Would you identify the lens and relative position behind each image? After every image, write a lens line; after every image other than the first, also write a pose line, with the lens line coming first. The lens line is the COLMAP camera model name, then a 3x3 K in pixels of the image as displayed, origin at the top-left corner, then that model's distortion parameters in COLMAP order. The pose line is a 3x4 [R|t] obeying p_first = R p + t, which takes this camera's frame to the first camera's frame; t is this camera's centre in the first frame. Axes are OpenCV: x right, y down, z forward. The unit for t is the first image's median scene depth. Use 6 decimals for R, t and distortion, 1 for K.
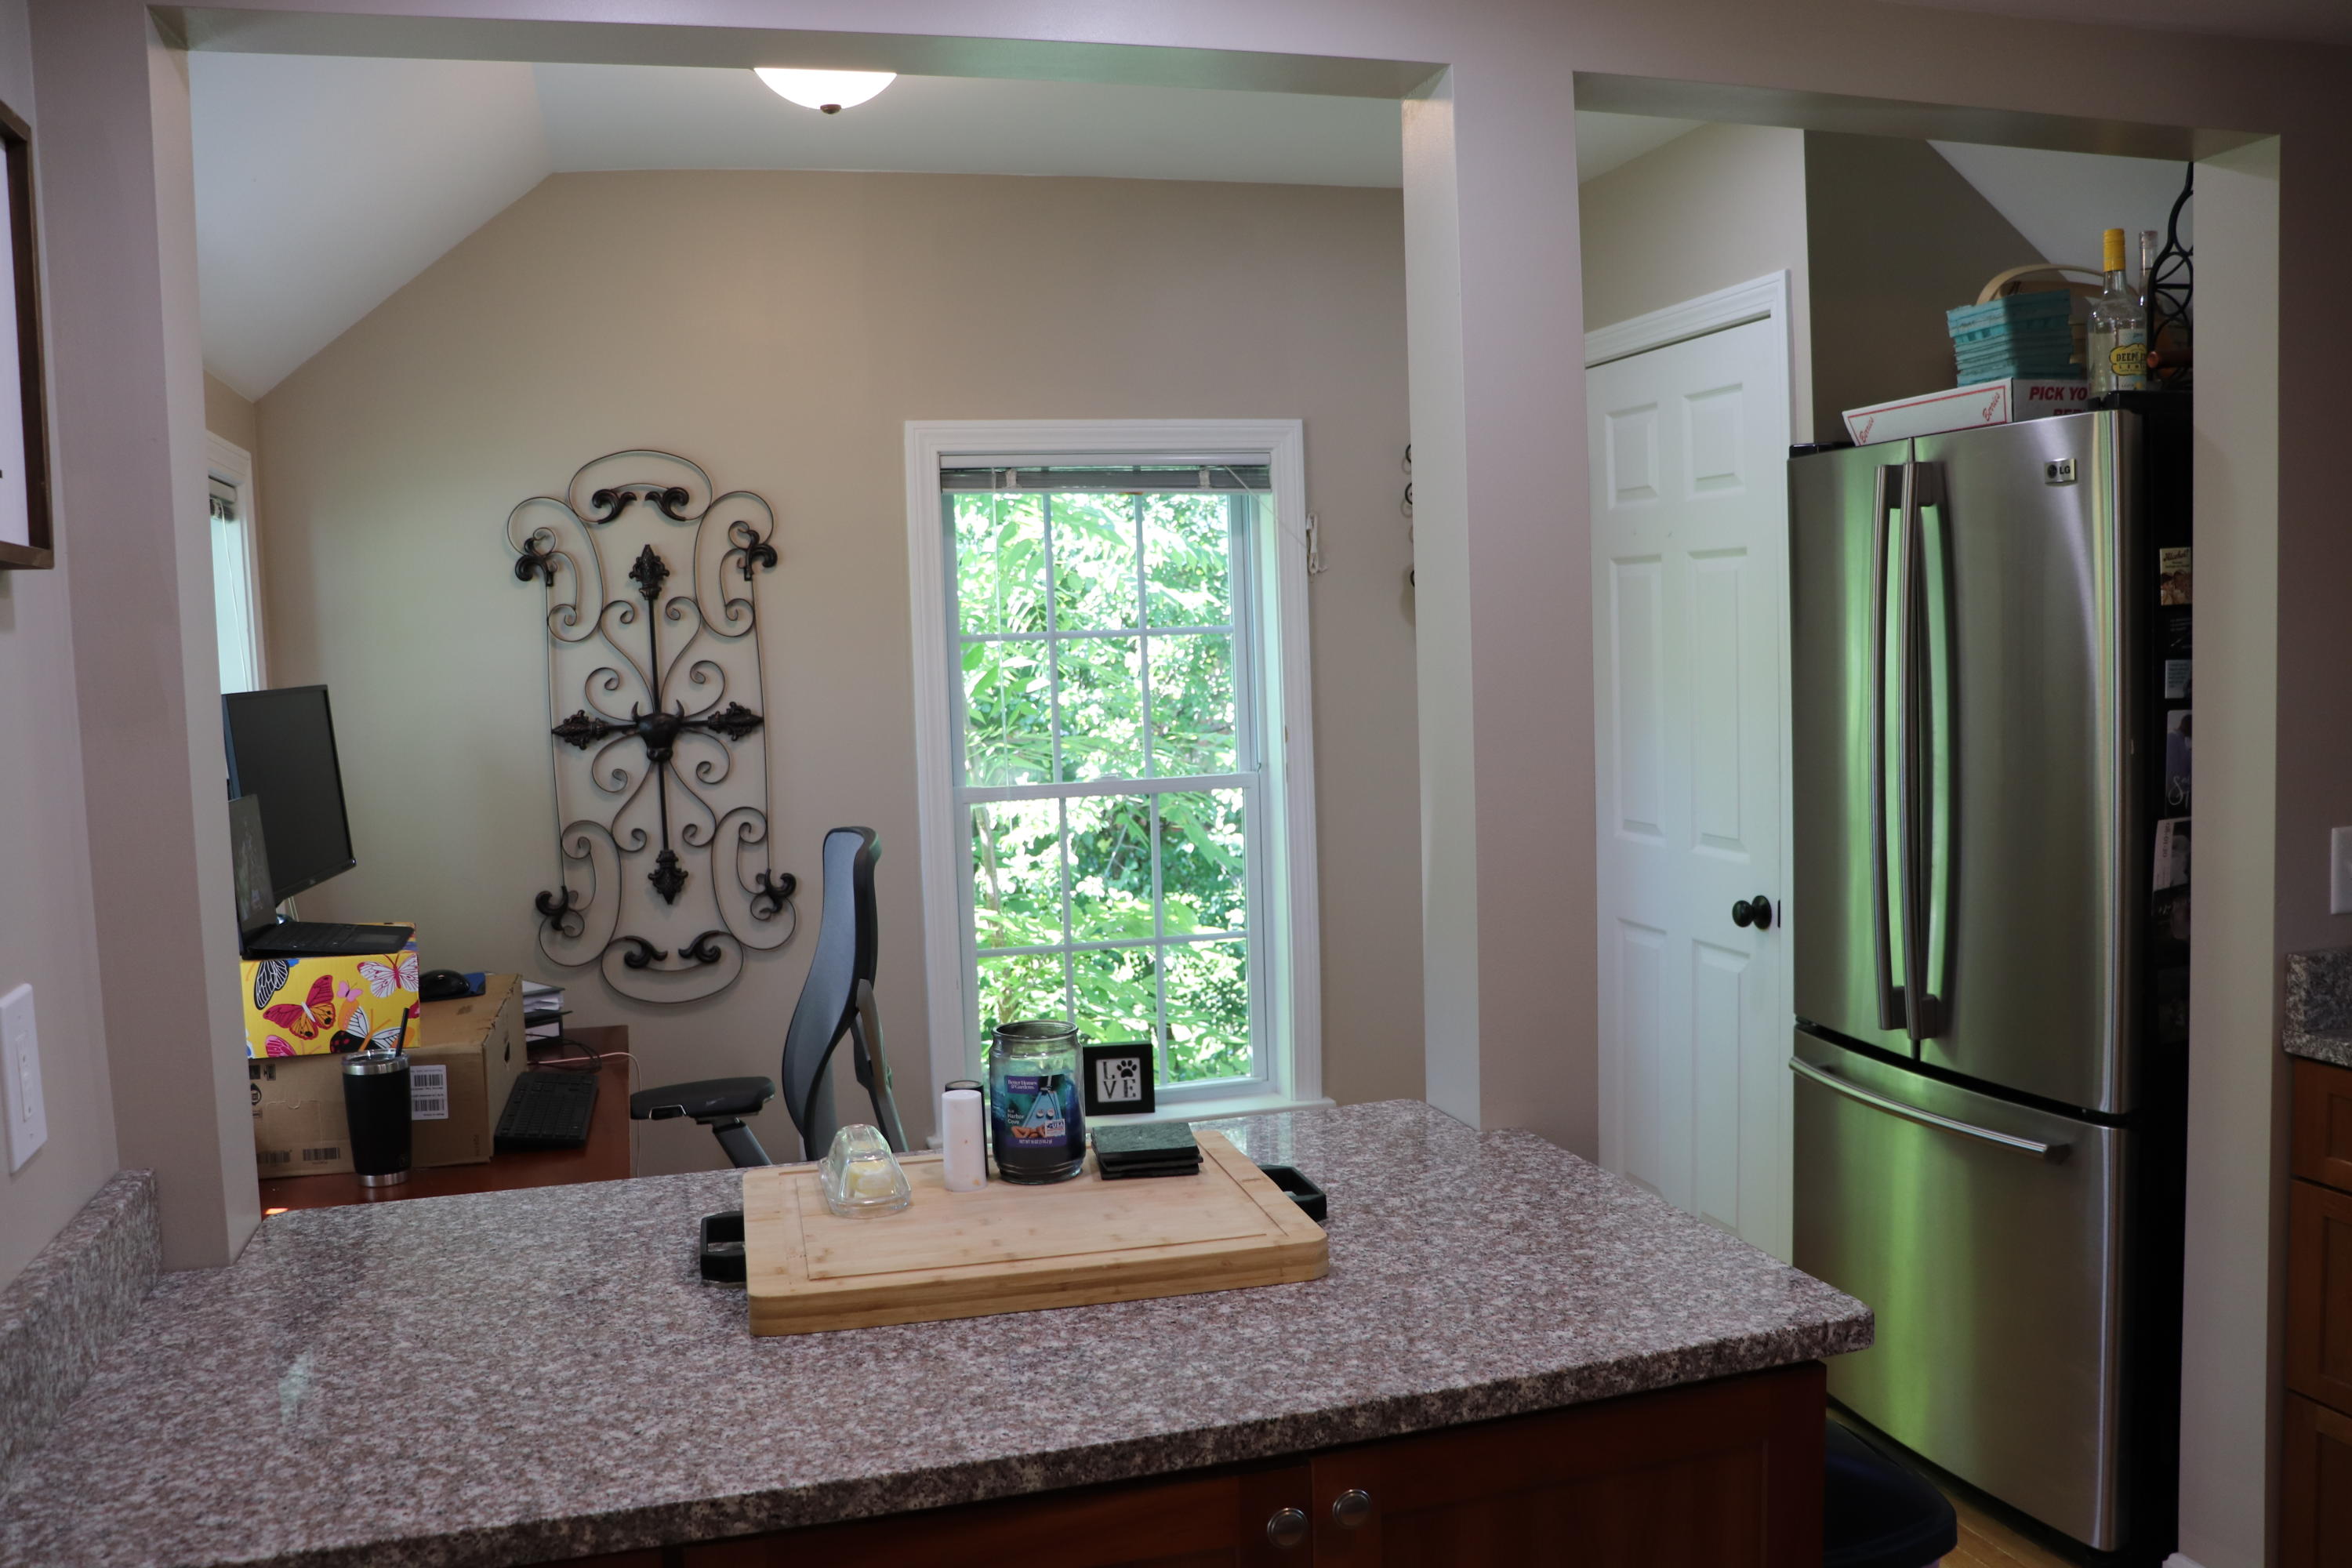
lens RADIAL K [[1921.4, 0, 1175.4], [0, 1921.4, 786.0], [0, 0, 1]] dist [-0.099177, 0.011650]
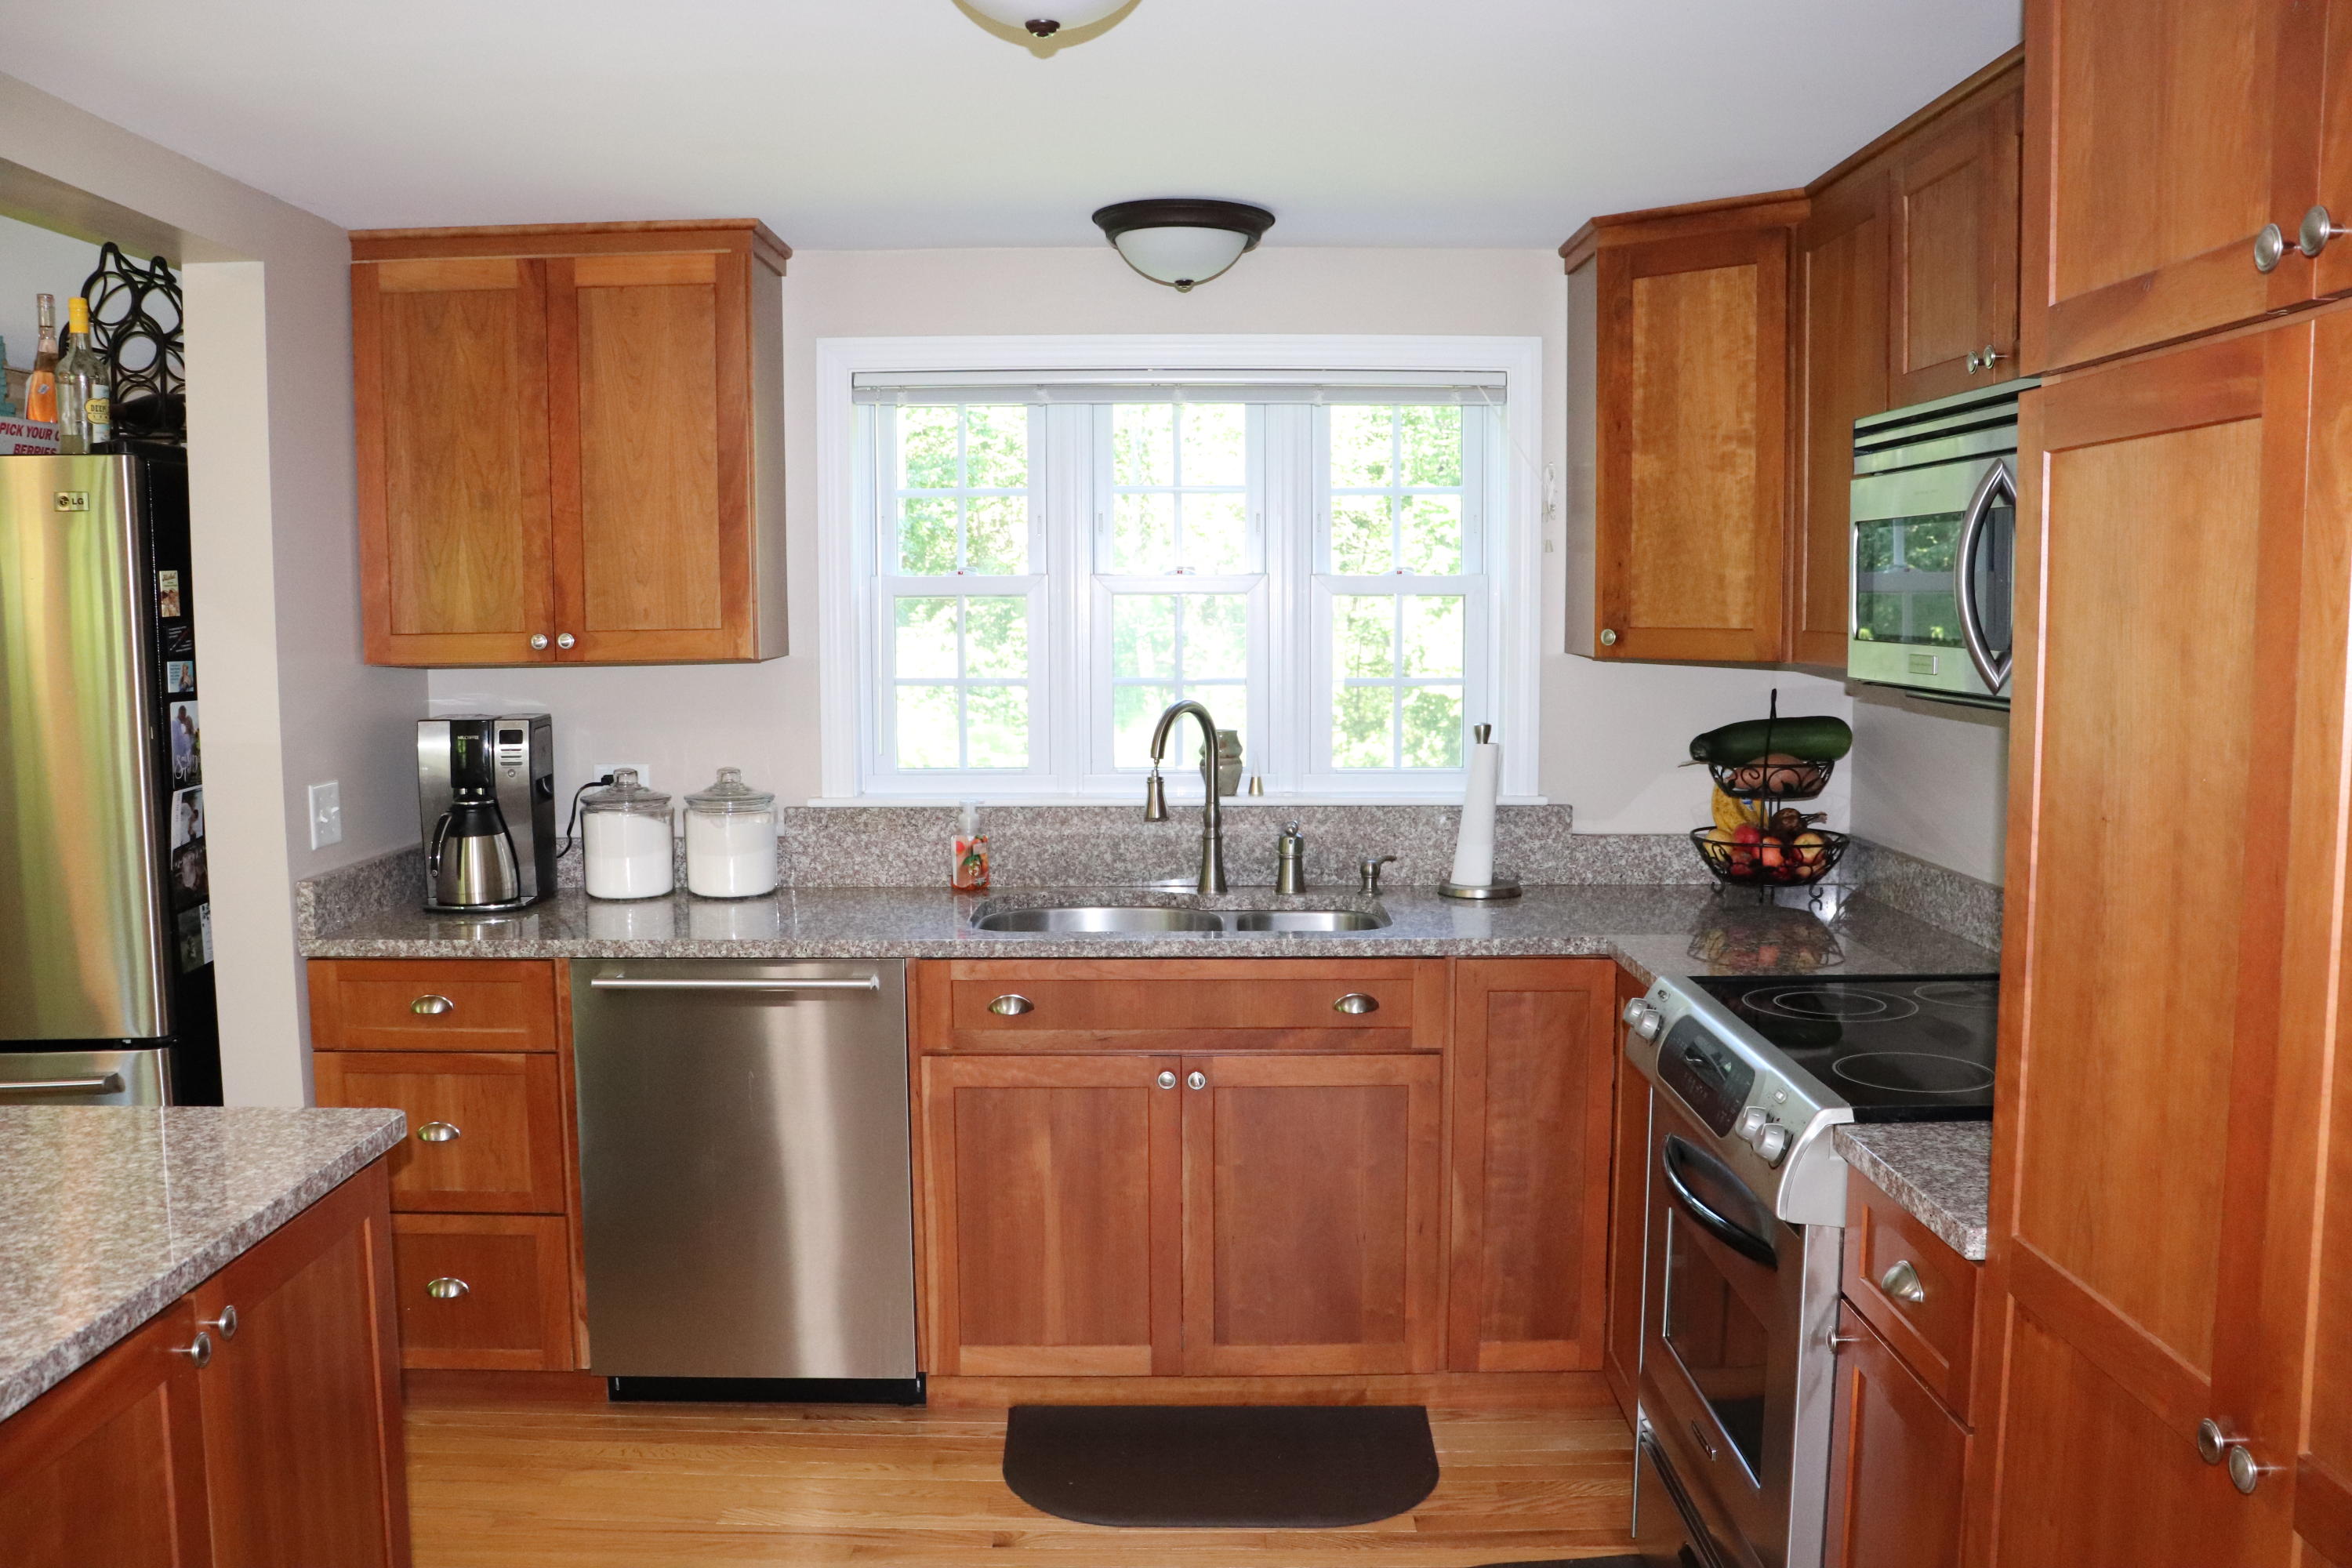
lens RADIAL K [[1921.4, 0, 1179.7], [0, 1921.4, 785.8], [0, 0, 1]] dist [-0.099177, 0.011650]
pose [[0.277646, -0.055246, 0.959094, -0.768564], [0.066252, 0.997069, 0.038254, 0.018594], [-0.958396, 0.052921, 0.280492, 0.024049]]
